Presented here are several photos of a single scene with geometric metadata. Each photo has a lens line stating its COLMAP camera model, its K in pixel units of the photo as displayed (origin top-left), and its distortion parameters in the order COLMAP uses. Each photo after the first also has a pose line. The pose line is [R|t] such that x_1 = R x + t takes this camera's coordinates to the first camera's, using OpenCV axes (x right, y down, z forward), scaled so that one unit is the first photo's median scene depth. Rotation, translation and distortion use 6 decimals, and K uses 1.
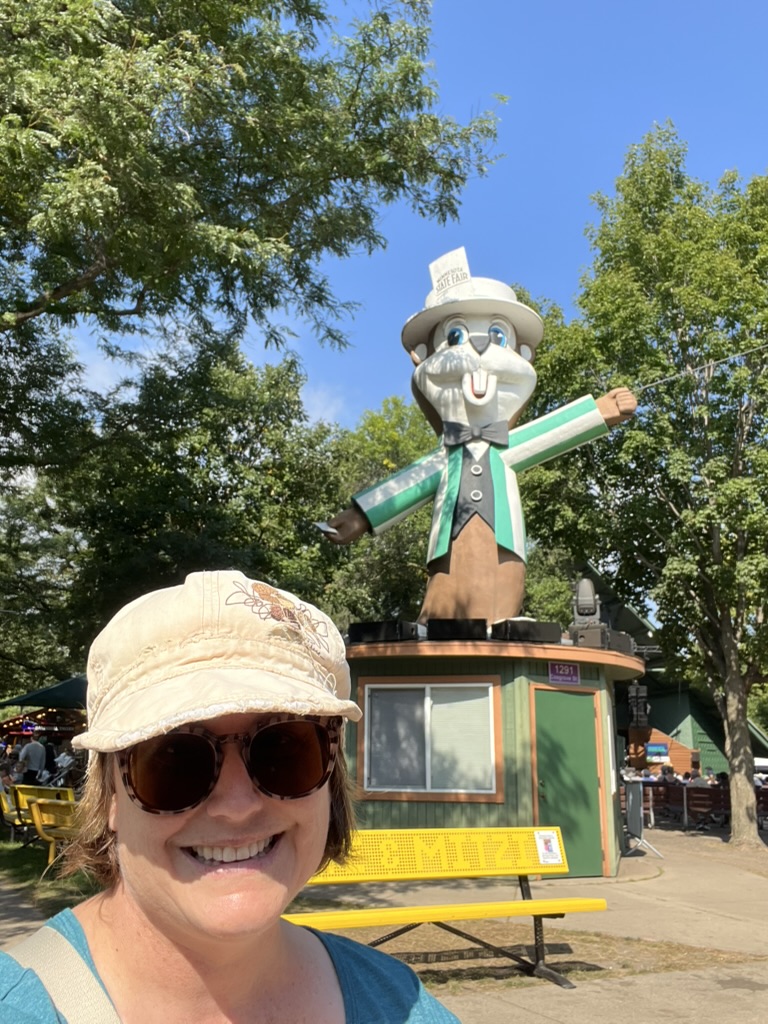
lens RADIAL K [[908.0, 0, 364.7], [0, 908.0, 511.7], [0, 0, 1]] dist [0.058540, -0.039622]
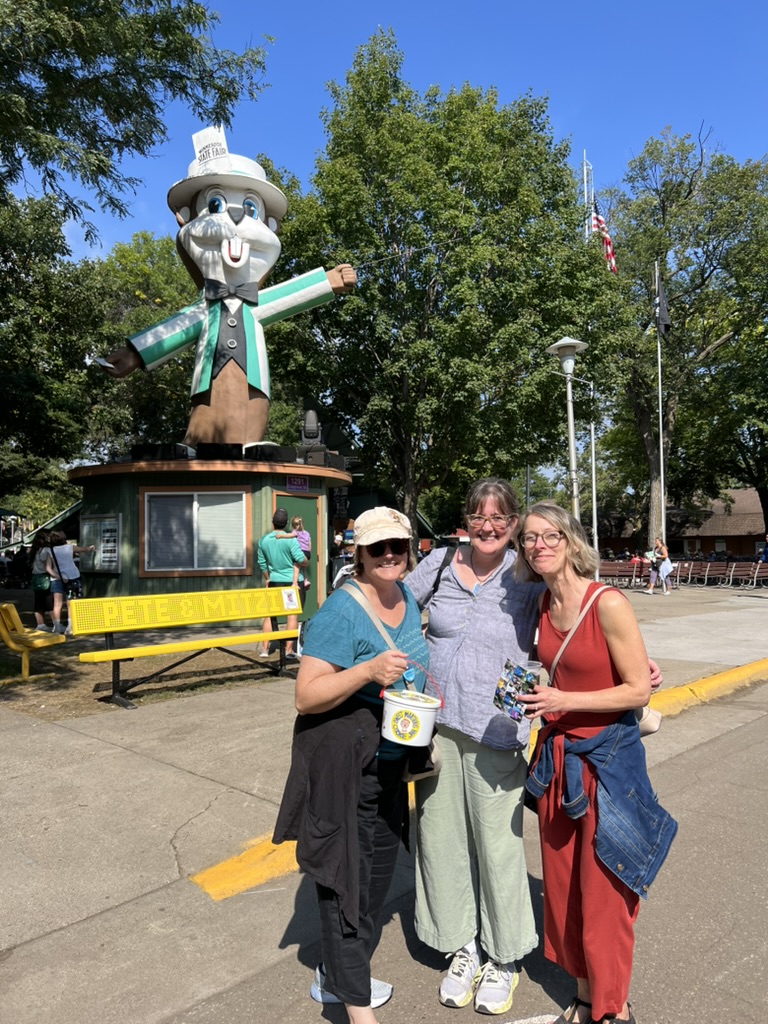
lens RADIAL K [[767.7, 0, 380.2], [0, 767.7, 517.4], [0, 0, 1]] dist [0.007586, -0.002267]
pose [[0.943376, -0.016156, 0.331332, -0.036784], [-0.059659, 0.974265, 0.217369, -0.024983], [-0.326317, -0.224828, 0.918134, -0.090223]]
